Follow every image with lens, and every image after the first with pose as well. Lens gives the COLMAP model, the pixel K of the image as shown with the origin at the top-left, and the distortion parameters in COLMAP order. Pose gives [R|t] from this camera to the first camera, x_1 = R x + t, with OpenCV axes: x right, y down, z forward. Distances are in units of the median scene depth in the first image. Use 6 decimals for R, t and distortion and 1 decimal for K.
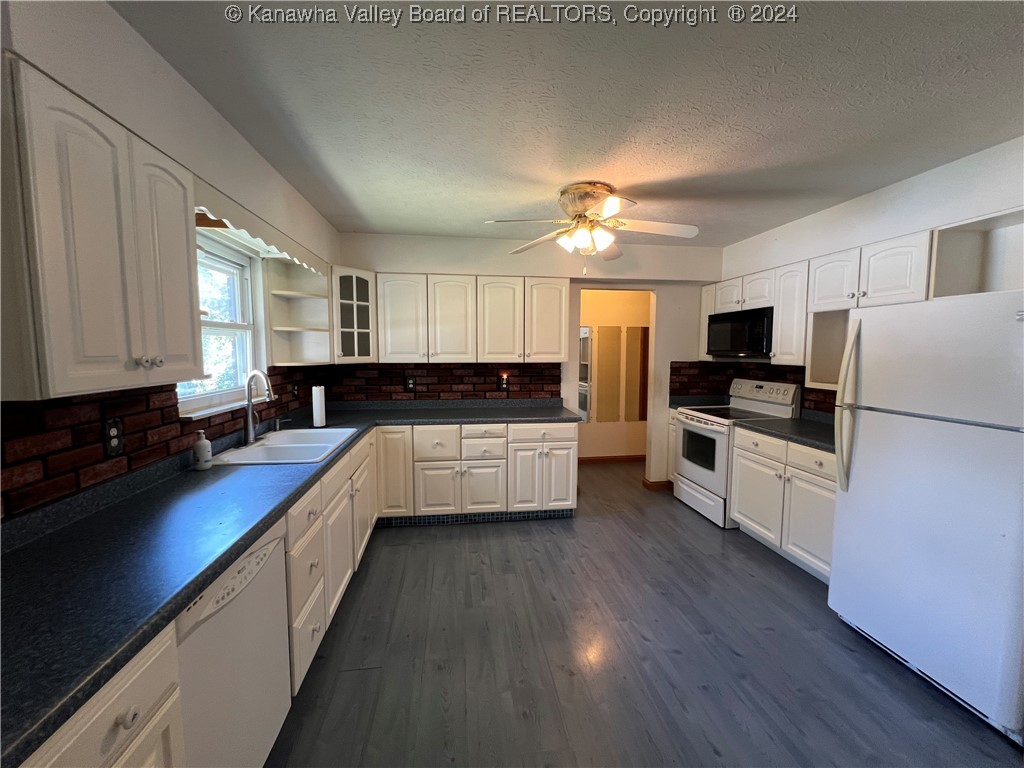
lens RADIAL K [[412.4, 0, 512.0], [0, 412.4, 384.0], [0, 0, 1]] dist [0.000189, -0.000028]
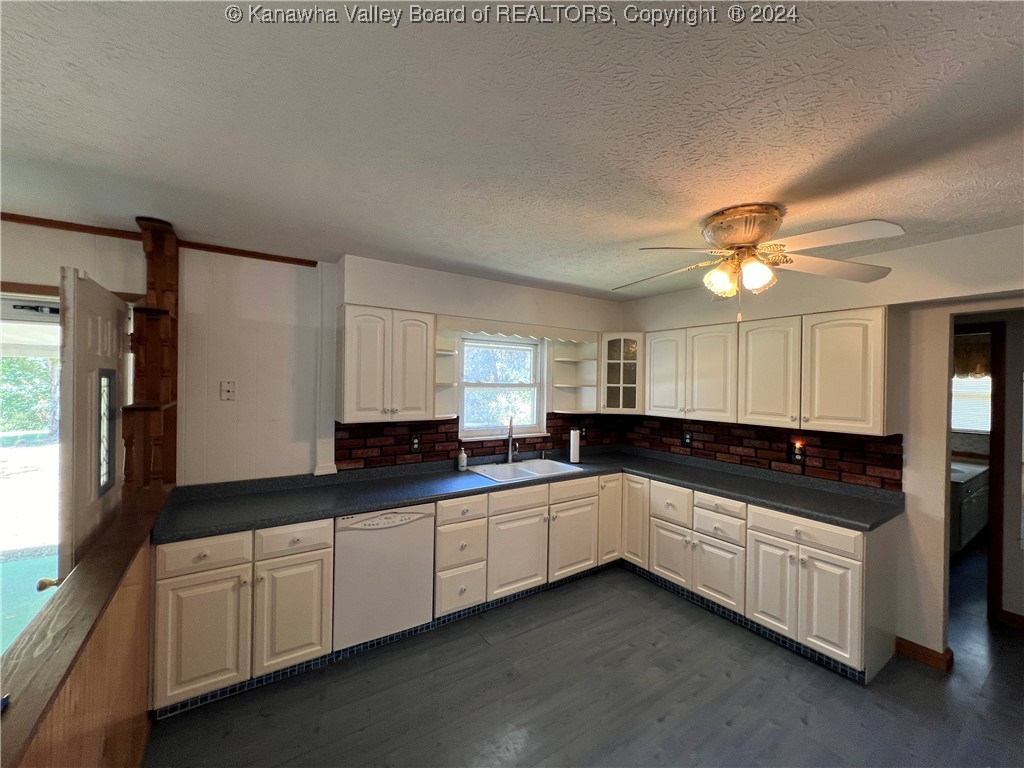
lens RADIAL K [[412.2, 0, 512.0], [0, 412.2, 384.0], [0, 0, 1]] dist [-0.000529, -0.000083]
pose [[0.436343, 0.007625, -0.899748, 0.514686], [-0.090741, 0.995239, -0.035571, -0.064941], [0.895193, 0.097165, 0.434958, 0.227009]]
